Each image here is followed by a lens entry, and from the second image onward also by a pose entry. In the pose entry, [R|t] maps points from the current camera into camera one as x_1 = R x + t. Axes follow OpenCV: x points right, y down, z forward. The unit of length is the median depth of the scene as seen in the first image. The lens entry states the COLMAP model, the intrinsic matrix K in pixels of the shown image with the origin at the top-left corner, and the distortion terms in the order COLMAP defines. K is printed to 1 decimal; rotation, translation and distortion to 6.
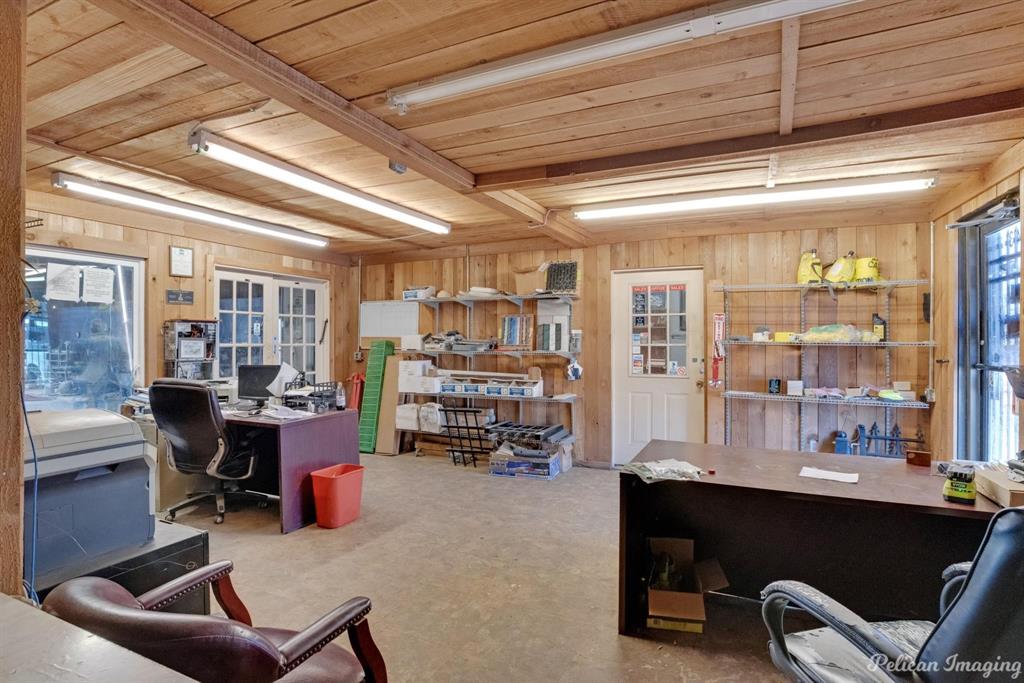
lens RADIAL K [[524.6, 0, 511.6], [0, 524.6, 340.9], [0, 0, 1]] dist [-0.025127, 0.000730]
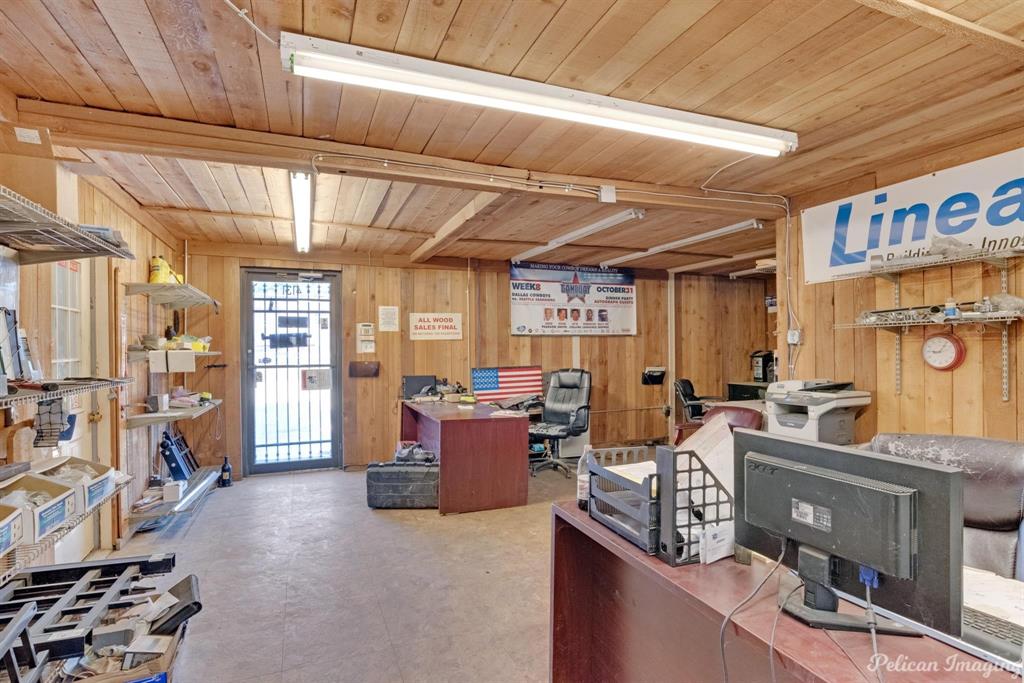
lens RADIAL K [[524.6, 0, 516.4], [0, 524.6, 340.2], [0, 0, 1]] dist [-0.025127, 0.000730]
pose [[-0.745395, 0.015822, 0.666436, -0.568702], [0.012884, 0.999873, -0.009328, -0.004616], [-0.666499, 0.001634, -0.745504, 1.345294]]
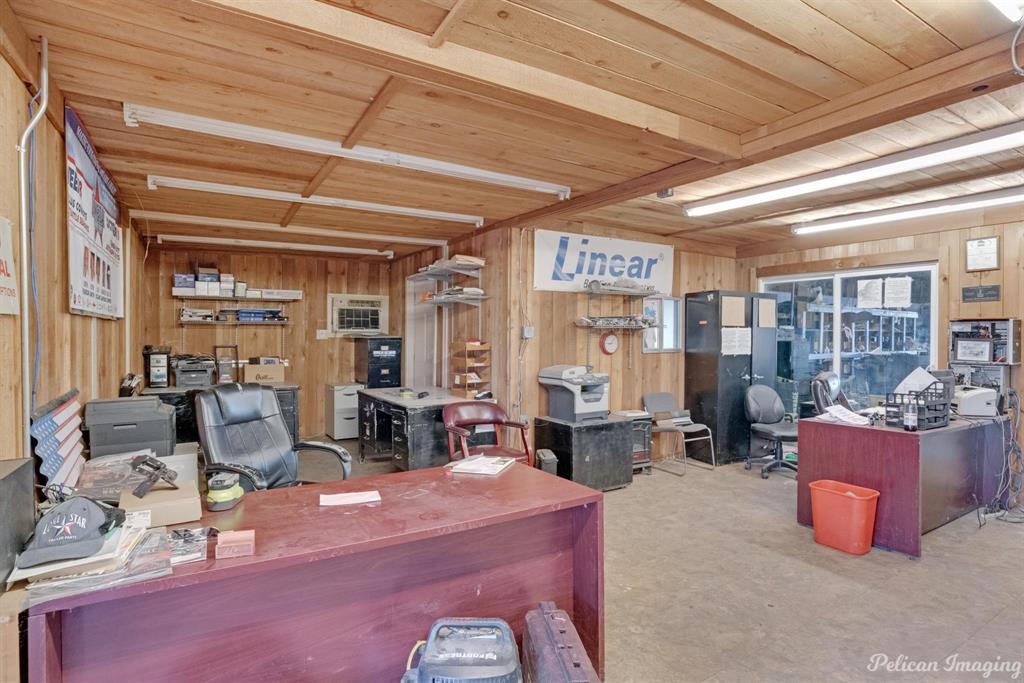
lens RADIAL K [[524.6, 0, 513.6], [0, 524.6, 342.3], [0, 0, 1]] dist [-0.025127, 0.000730]
pose [[-0.544234, 0.011166, -0.838859, 0.635412], [-0.005986, 0.999834, 0.017192, -0.010535], [0.838912, 0.014378, -0.544077, 0.902580]]
